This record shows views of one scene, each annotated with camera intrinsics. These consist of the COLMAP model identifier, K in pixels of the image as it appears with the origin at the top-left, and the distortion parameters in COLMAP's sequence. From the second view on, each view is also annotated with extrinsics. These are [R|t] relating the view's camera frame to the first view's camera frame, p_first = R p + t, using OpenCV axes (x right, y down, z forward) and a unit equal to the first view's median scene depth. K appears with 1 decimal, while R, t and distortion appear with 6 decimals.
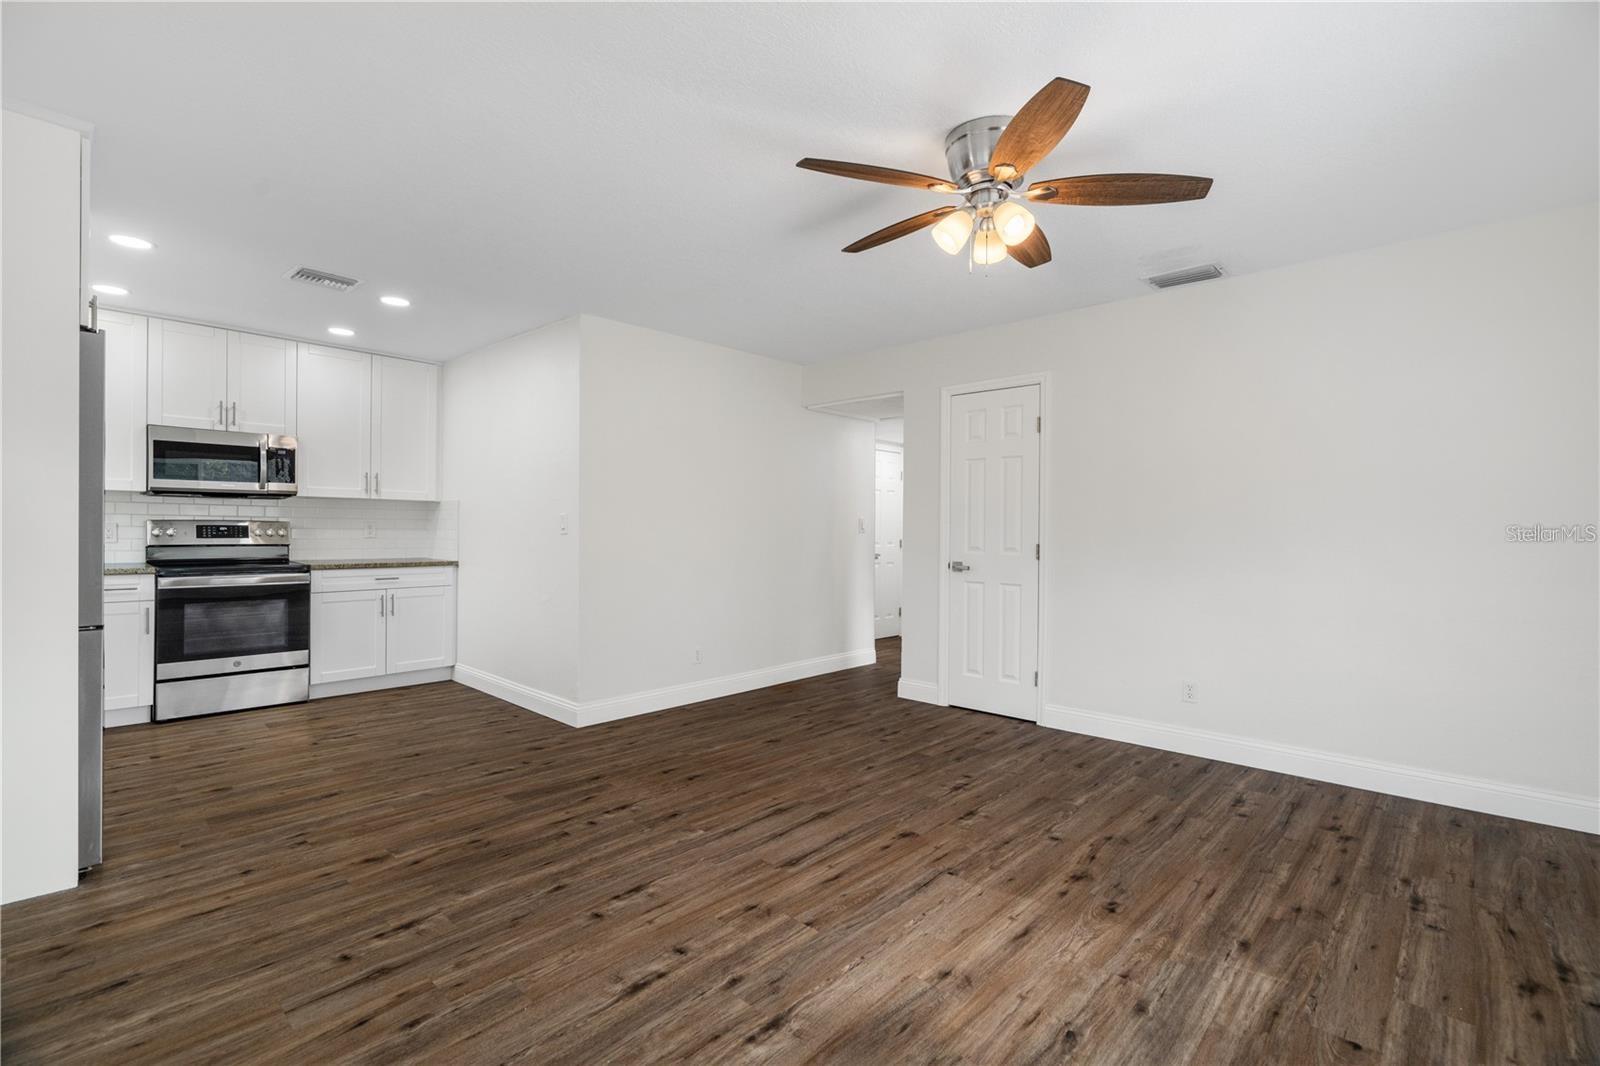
lens RADIAL K [[715.2, 0, 800.0], [0, 715.2, 533.0], [0, 0, 1]] dist [0.001773, 0.000122]
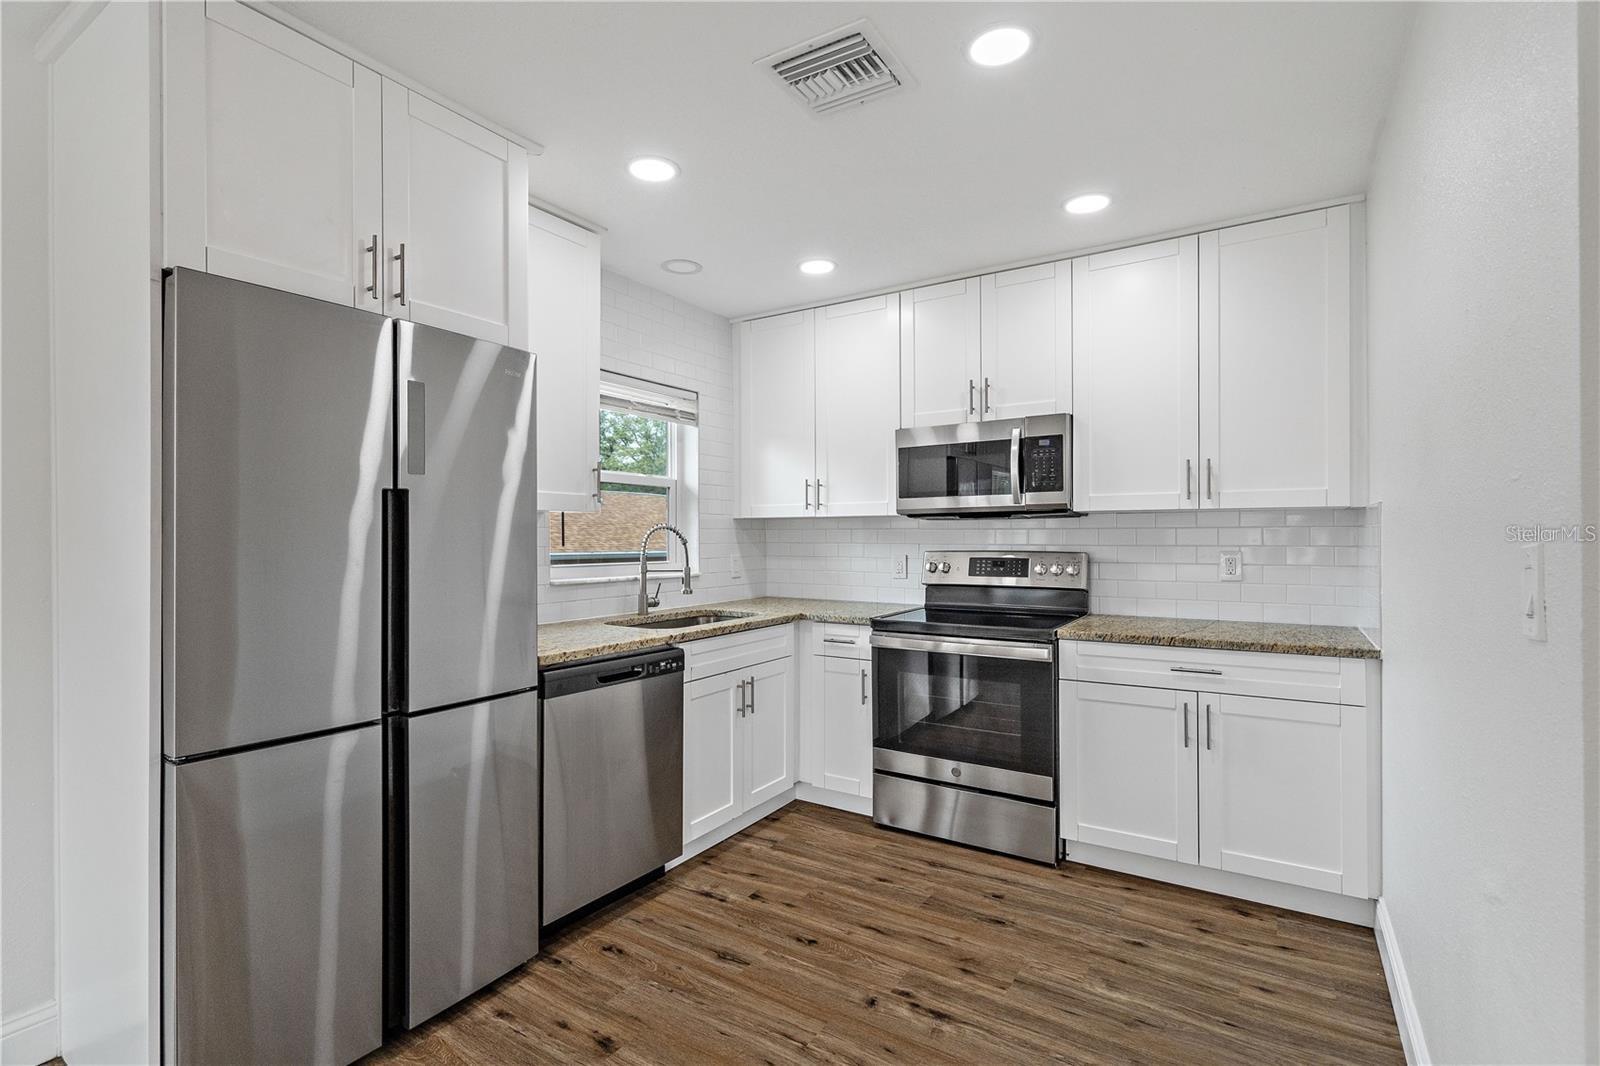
lens RADIAL K [[715.2, 0, 800.0], [0, 715.2, 533.0], [0, 0, 1]] dist [0.001773, 0.000122]
pose [[0.158396, -0.013823, -0.987279, -0.142384], [0.001970, 0.999904, -0.013683, -0.026450], [0.987374, 0.000222, 0.158408, 0.695631]]
